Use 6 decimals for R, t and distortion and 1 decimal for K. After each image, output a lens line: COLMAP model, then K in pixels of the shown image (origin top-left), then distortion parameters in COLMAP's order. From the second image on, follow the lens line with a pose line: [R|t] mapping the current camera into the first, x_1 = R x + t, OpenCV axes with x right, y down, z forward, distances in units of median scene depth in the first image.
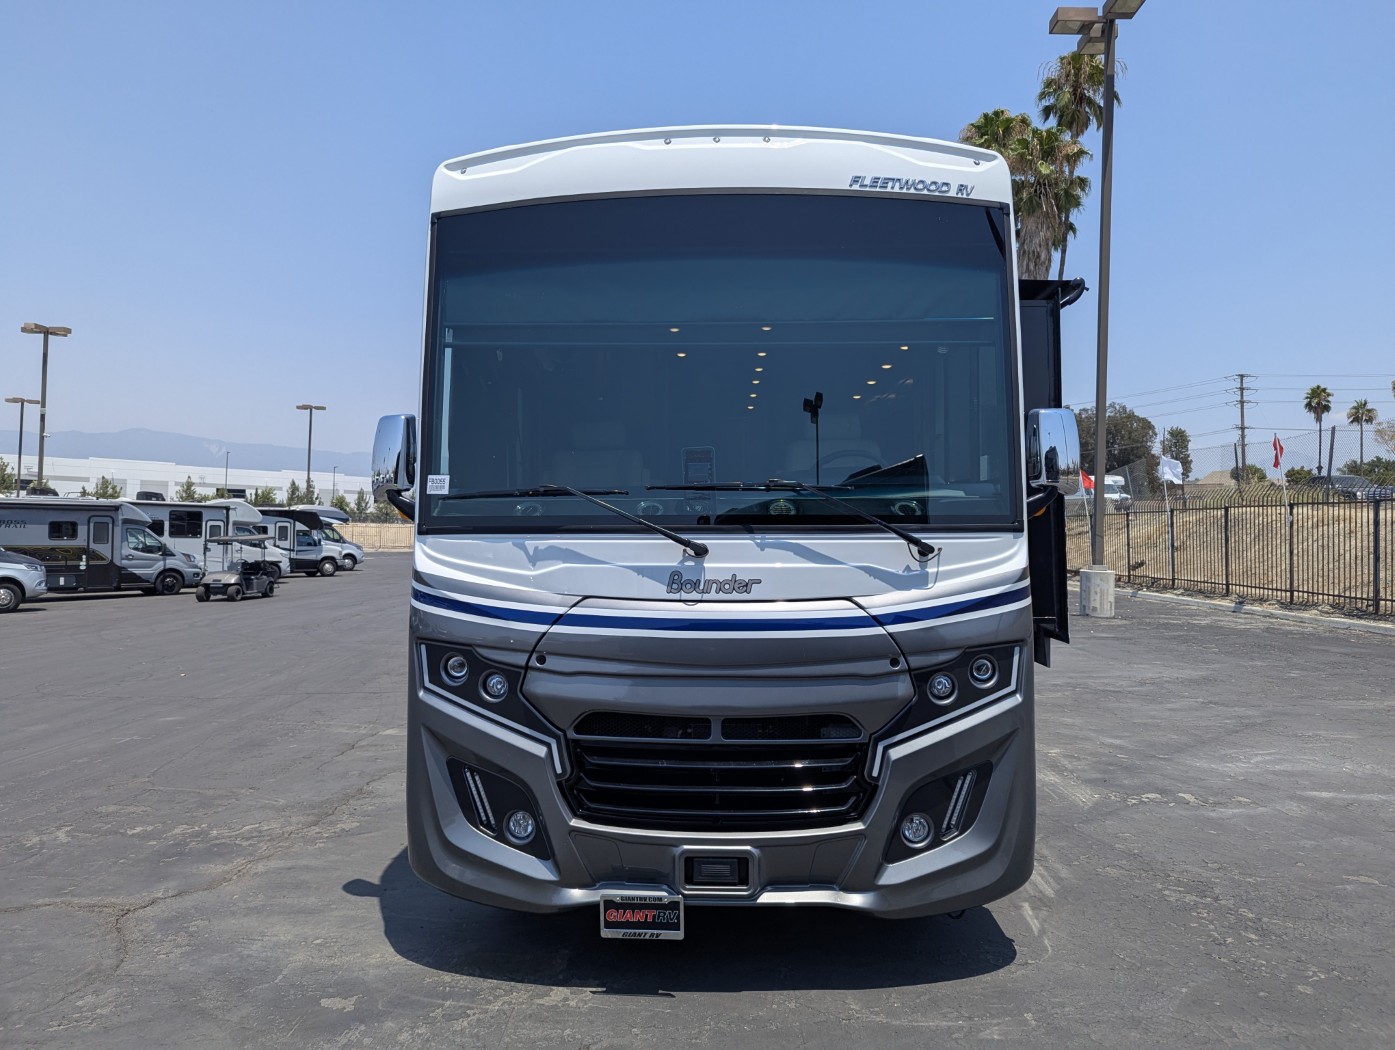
lens RADIAL K [[992.8, 0, 697.5], [0, 992.8, 525.0], [0, 0, 1]] dist [0.073208, -0.078266]
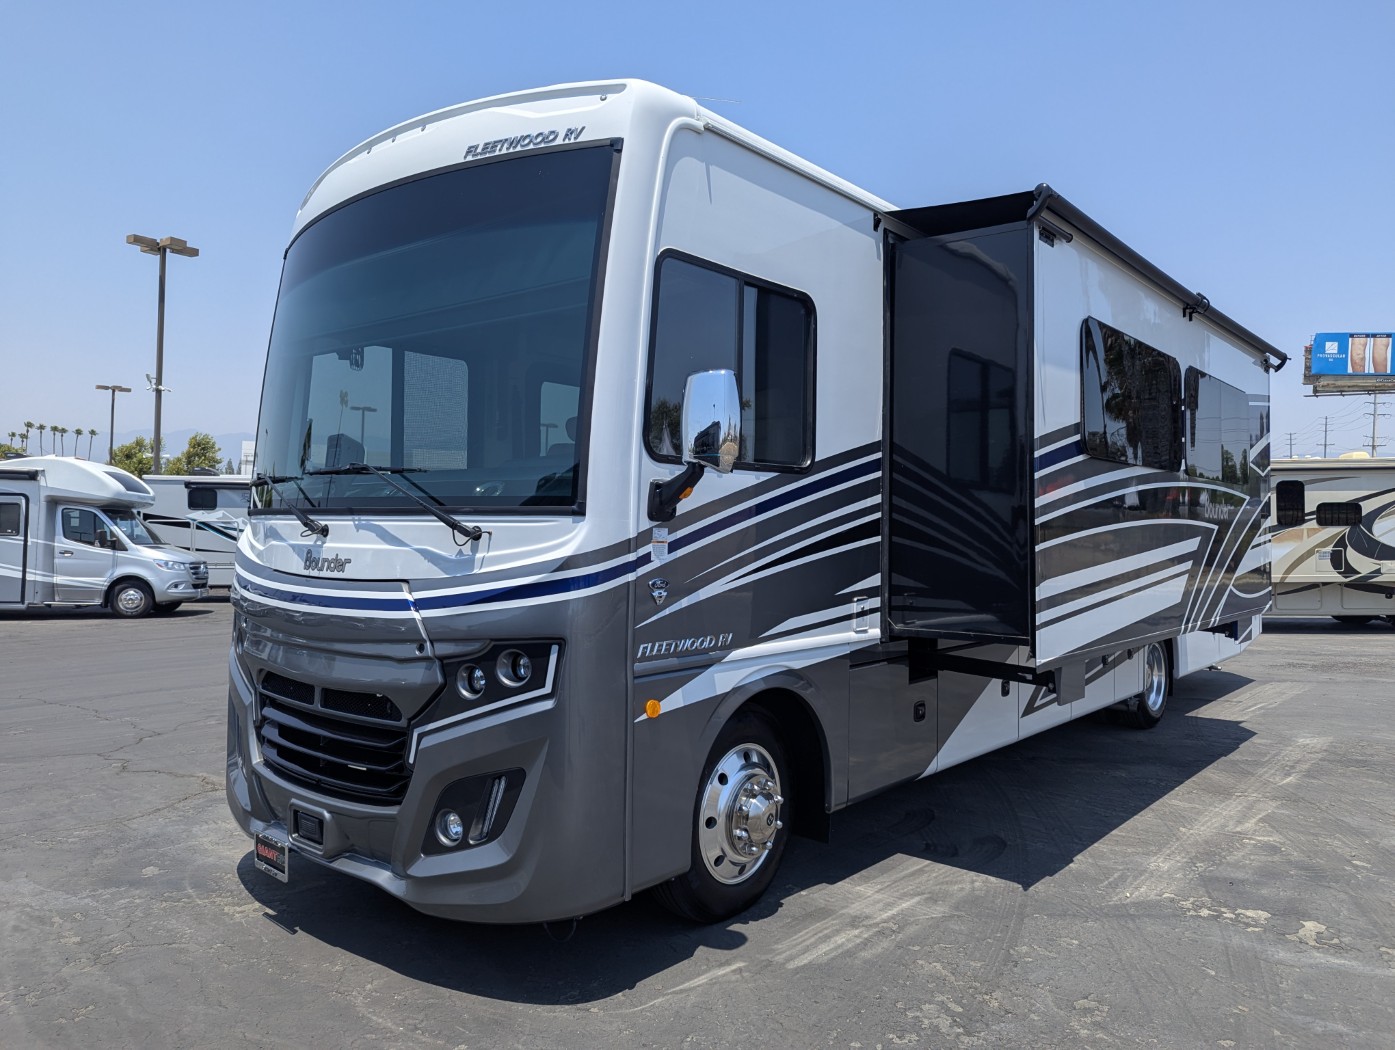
lens RADIAL K [[987.1, 0, 714.1], [0, 987.1, 536.9], [0, 0, 1]] dist [0.064042, -0.063837]
pose [[0.792588, 0.016433, -0.609536, 0.974417], [-0.012937, 0.999865, 0.010134, 0.015770], [0.609620, -0.000146, 0.792693, 0.397178]]
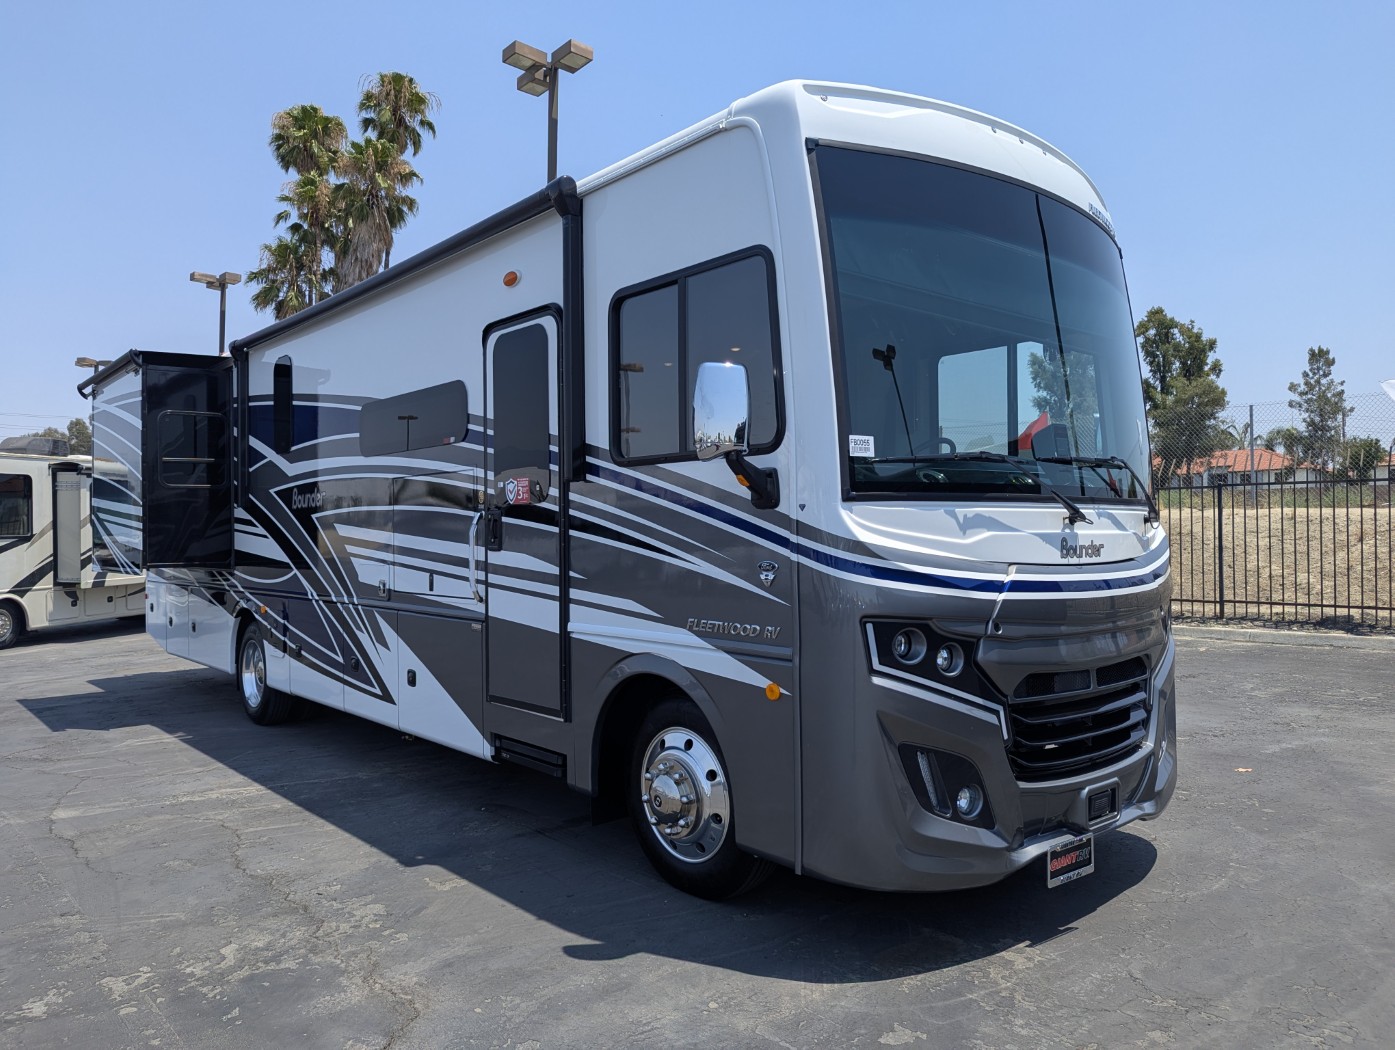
lens RADIAL K [[992.8, 0, 697.5], [0, 992.8, 525.0], [0, 0, 1]] dist [0.073208, -0.078266]
pose [[0.732559, 0.001769, 0.680701, -1.034171], [0.001904, 0.999987, -0.004648, 0.036391], [-0.680701, 0.004701, 0.732547, 0.463722]]
